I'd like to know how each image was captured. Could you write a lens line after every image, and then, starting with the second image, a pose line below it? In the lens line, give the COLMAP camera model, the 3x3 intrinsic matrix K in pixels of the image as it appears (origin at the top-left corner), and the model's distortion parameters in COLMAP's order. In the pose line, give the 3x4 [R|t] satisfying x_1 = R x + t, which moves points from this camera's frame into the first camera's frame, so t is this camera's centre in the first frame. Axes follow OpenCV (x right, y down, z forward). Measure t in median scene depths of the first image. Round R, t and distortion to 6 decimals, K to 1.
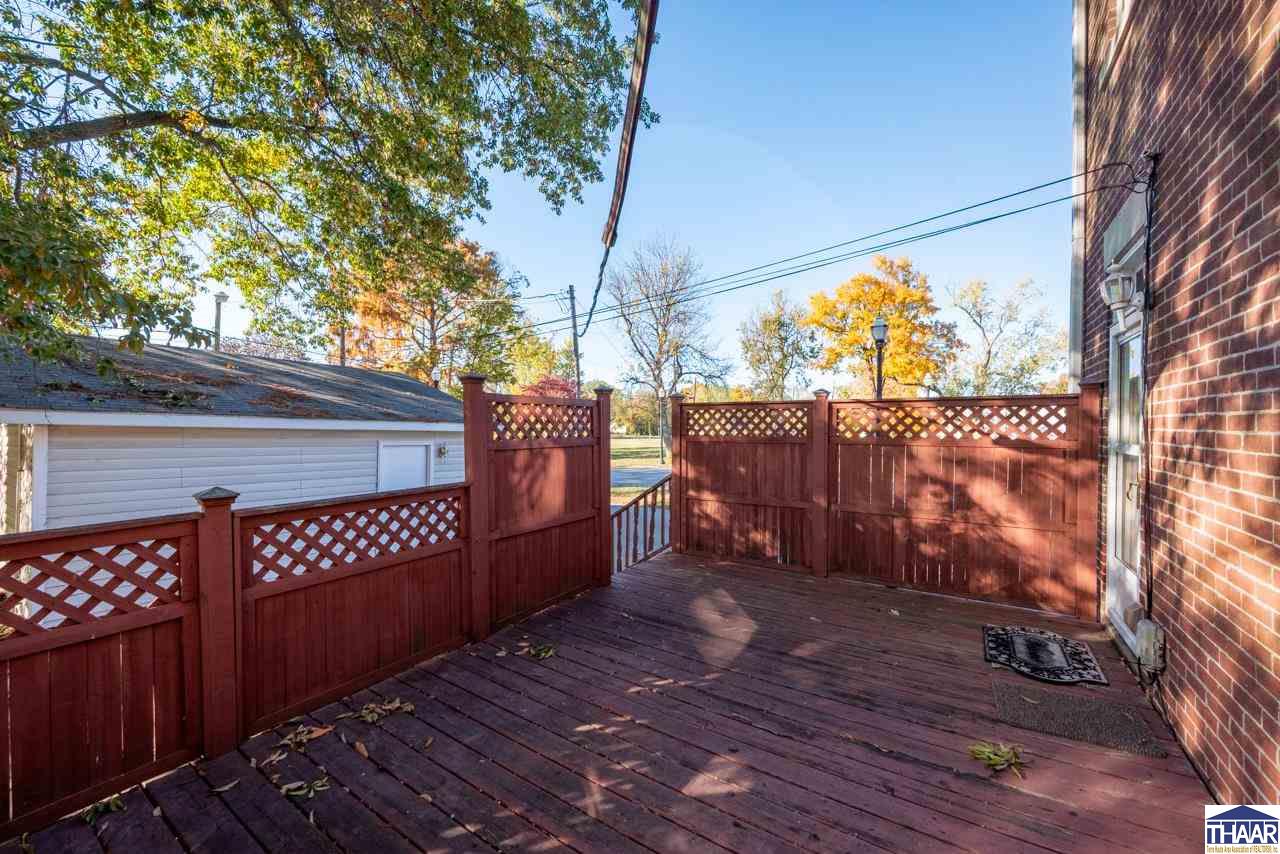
lens RADIAL K [[499.3, 0, 636.8], [0, 499.3, 429.9], [0, 0, 1]] dist [-0.000257, -0.000107]
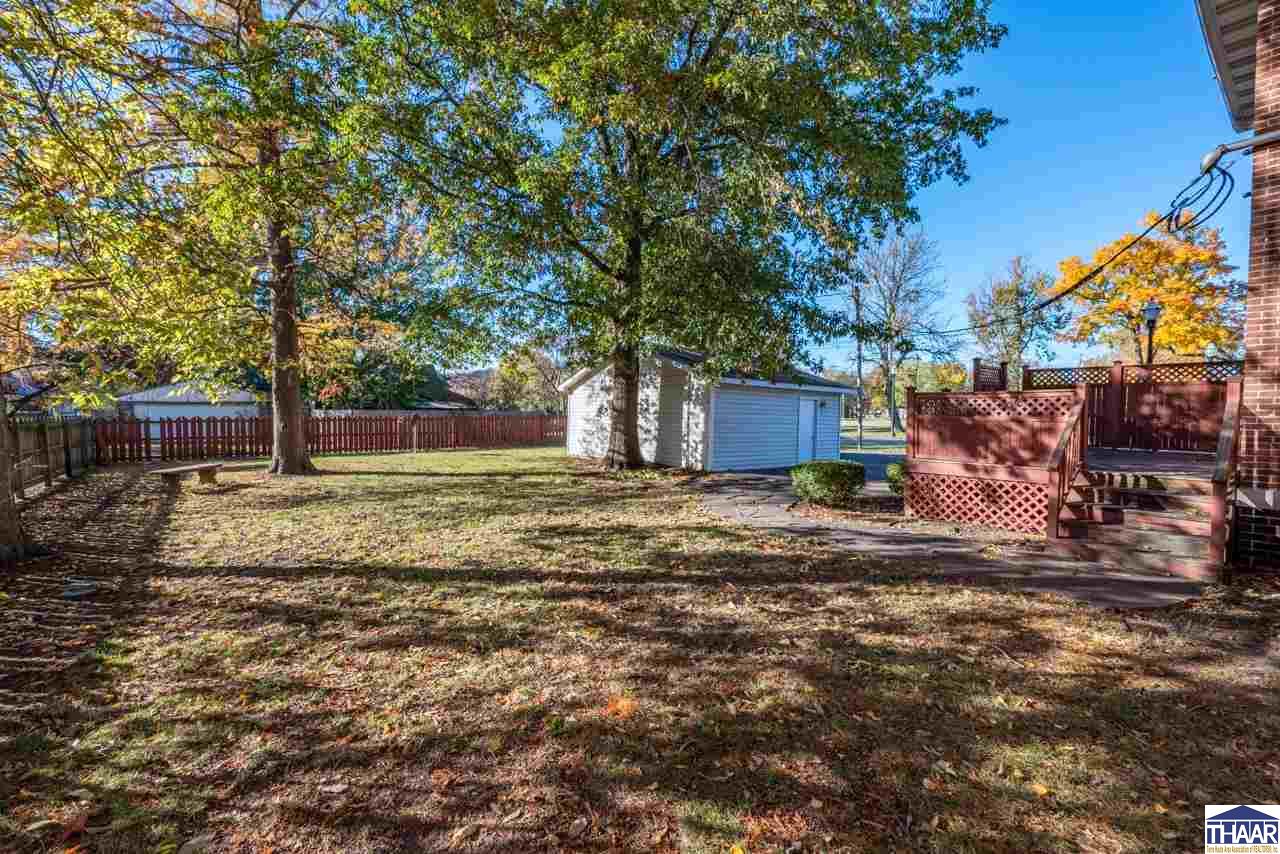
lens RADIAL K [[541.7, 0, 637.4], [0, 541.7, 429.2], [0, 0, 1]] dist [-0.001215, 0.000025]
pose [[0.954663, 0.013062, -0.297403, -0.105890], [-0.005001, 0.999600, 0.027848, 0.018710], [0.297648, -0.025098, 0.954346, -0.215645]]
